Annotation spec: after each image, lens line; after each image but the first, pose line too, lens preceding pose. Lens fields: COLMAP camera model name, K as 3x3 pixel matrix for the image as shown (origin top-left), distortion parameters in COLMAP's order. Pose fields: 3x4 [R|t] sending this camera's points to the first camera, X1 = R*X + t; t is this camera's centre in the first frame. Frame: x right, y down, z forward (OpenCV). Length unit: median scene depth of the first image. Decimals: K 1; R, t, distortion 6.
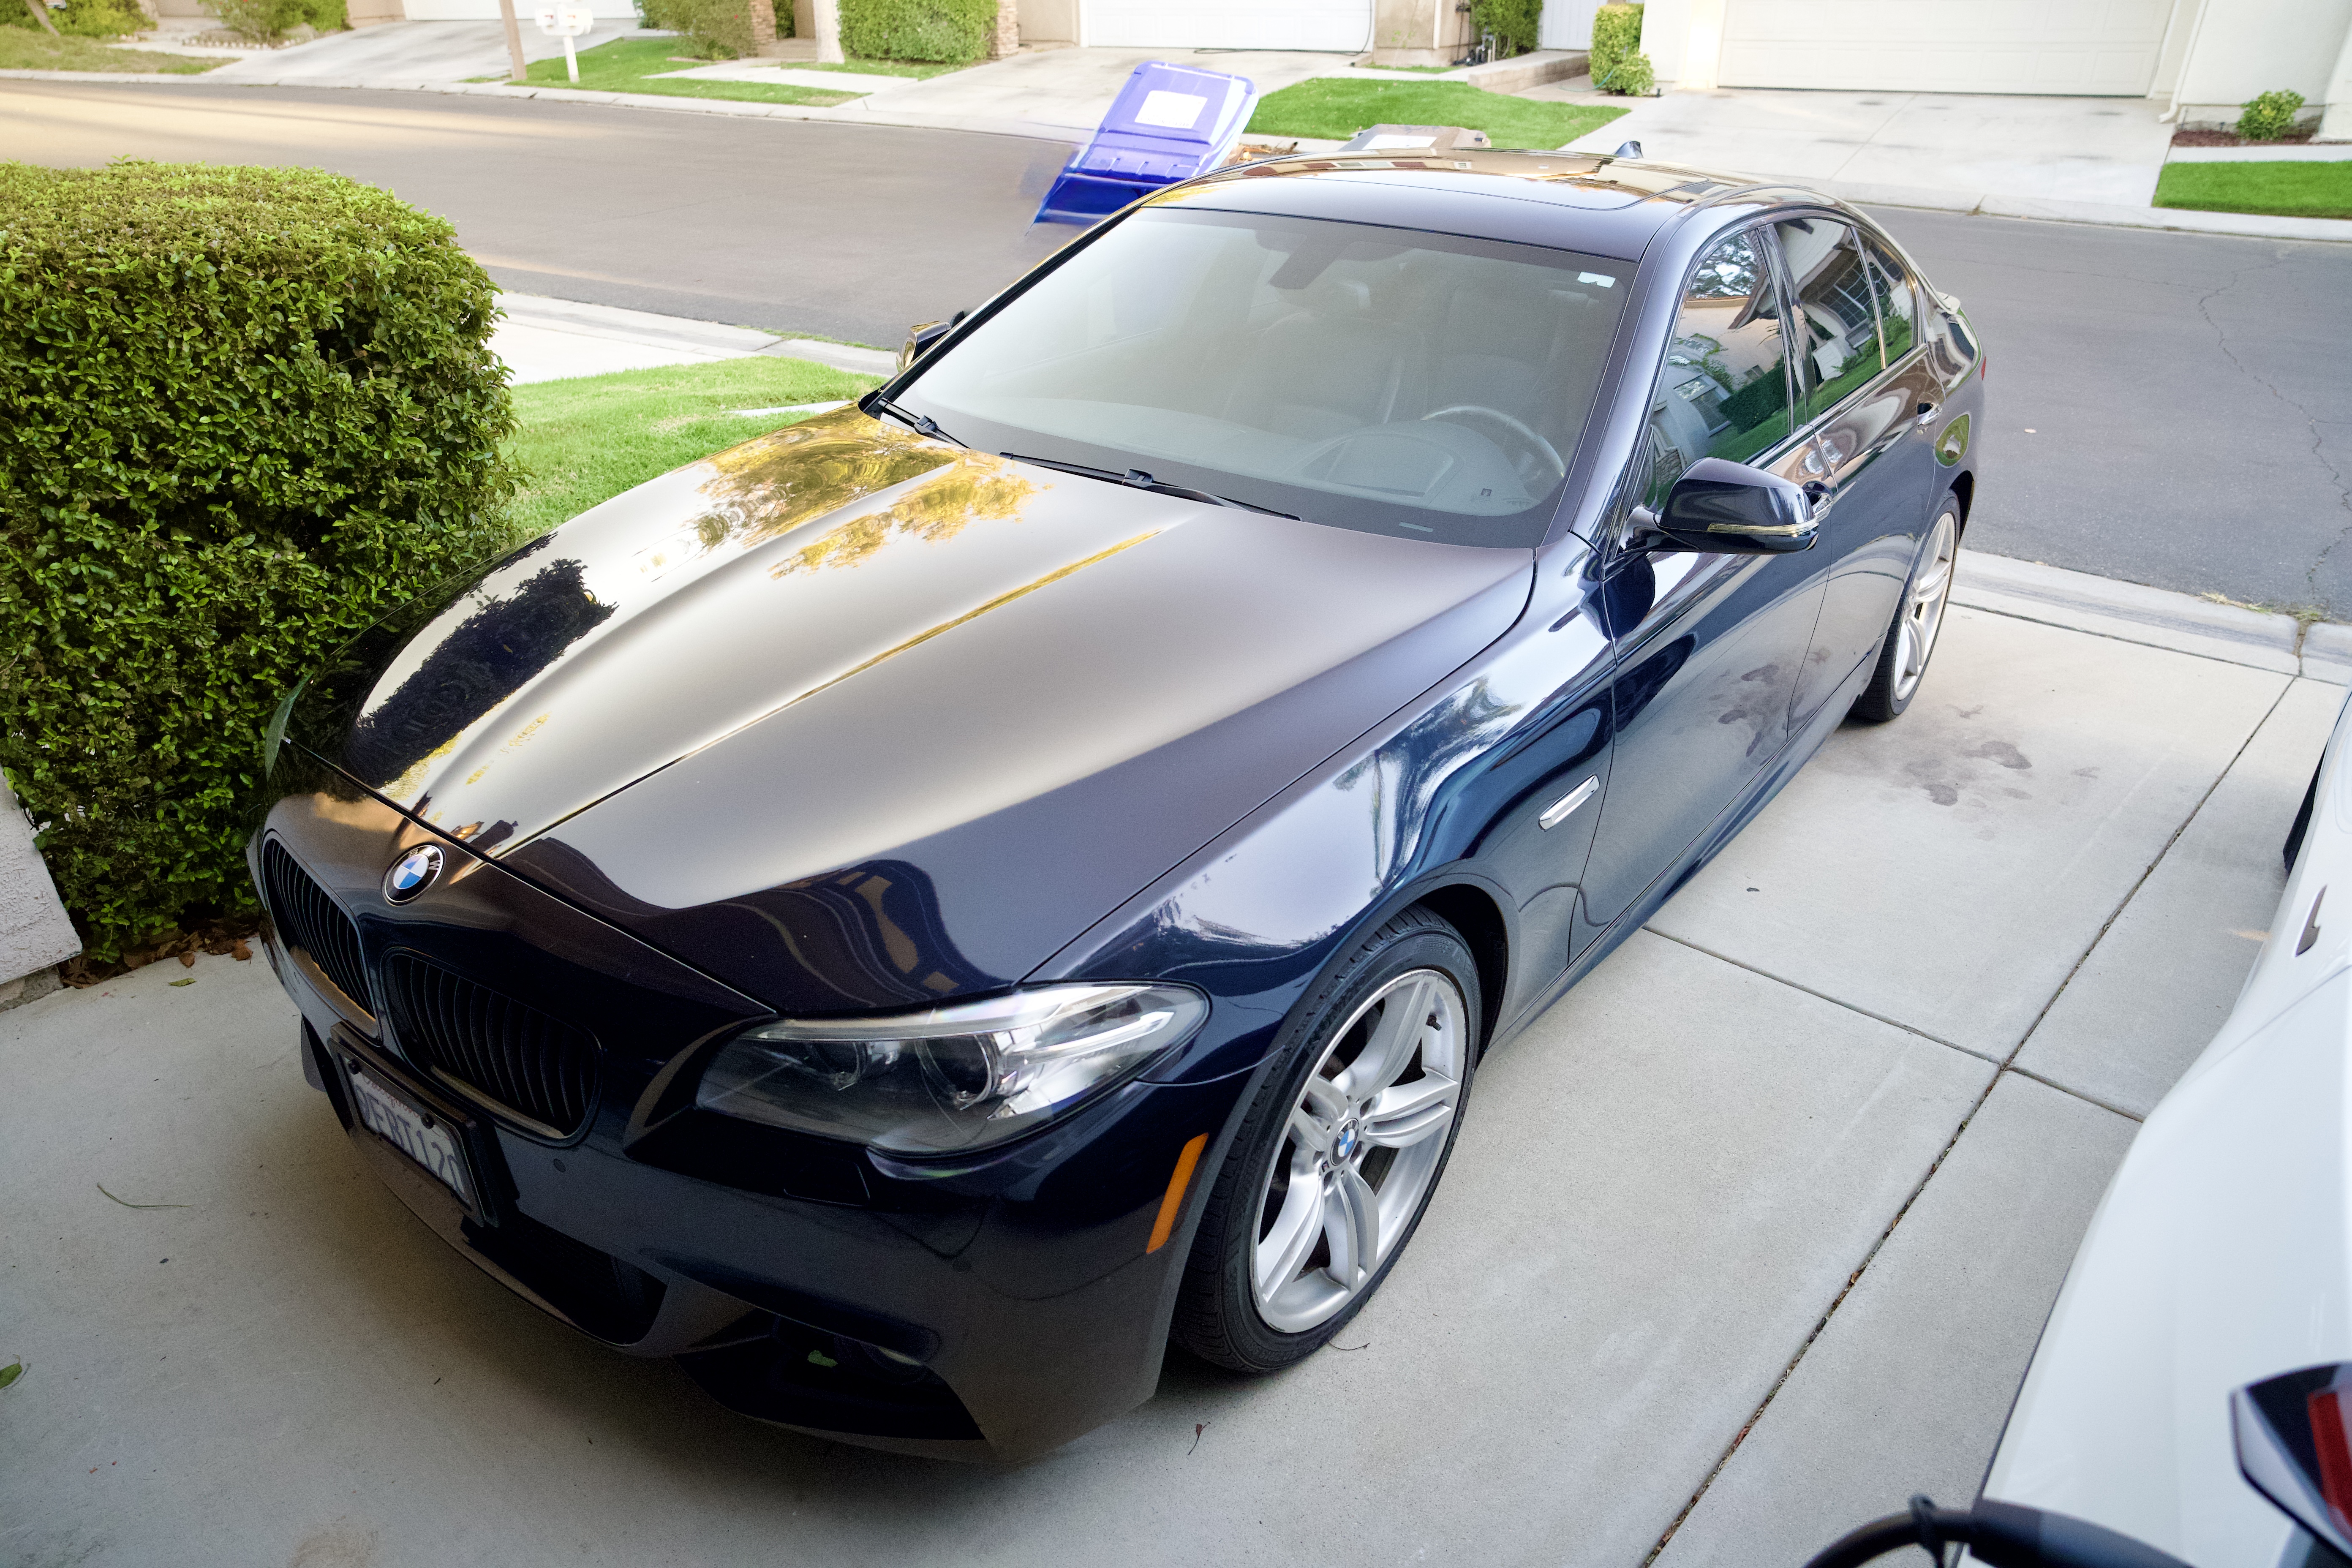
lens RADIAL K [[1518.5, 0, 1180.5], [0, 1518.5, 792.5], [0, 0, 1]] dist [-0.031852, 0.023134]
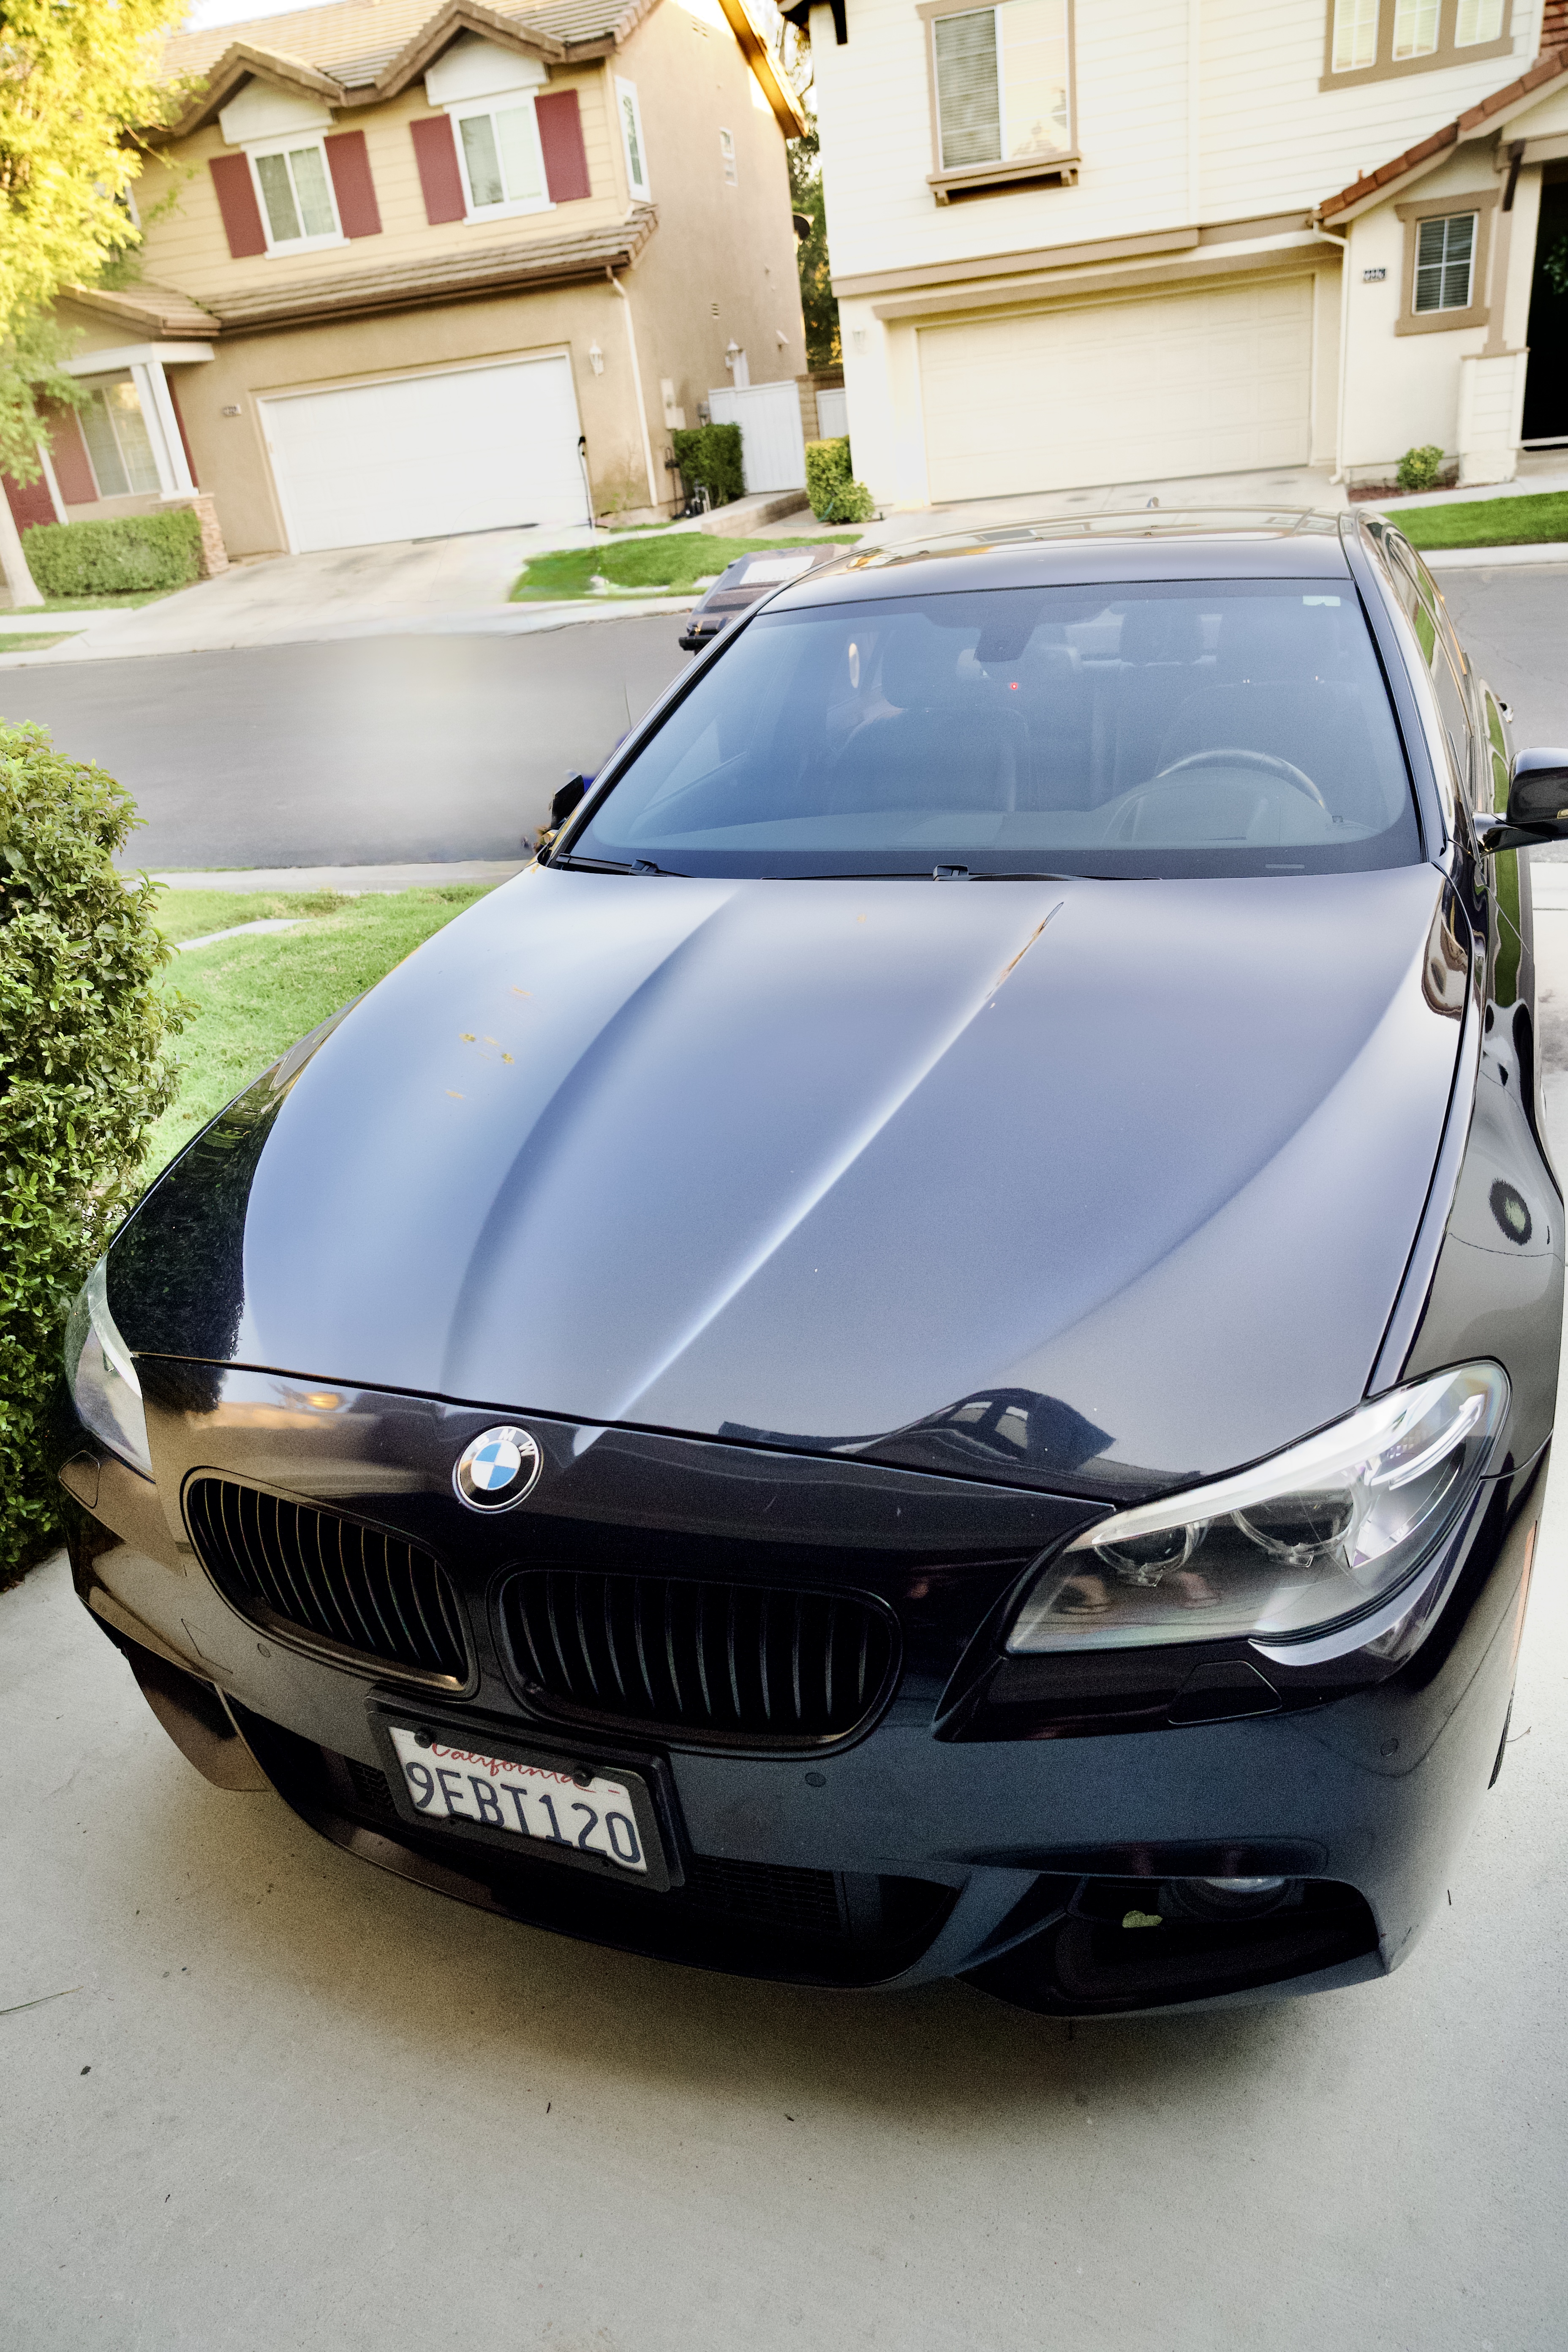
lens RADIAL K [[1518.5, 0, 784.7], [0, 1518.5, 1189.1], [0, 0, 1]] dist [-0.031852, 0.023134]
pose [[0.958868, -0.209861, 0.191131, -0.312649], [0.218300, 0.975587, -0.023978, -0.021272], [-0.181433, 0.064715, 0.981272, 0.130987]]
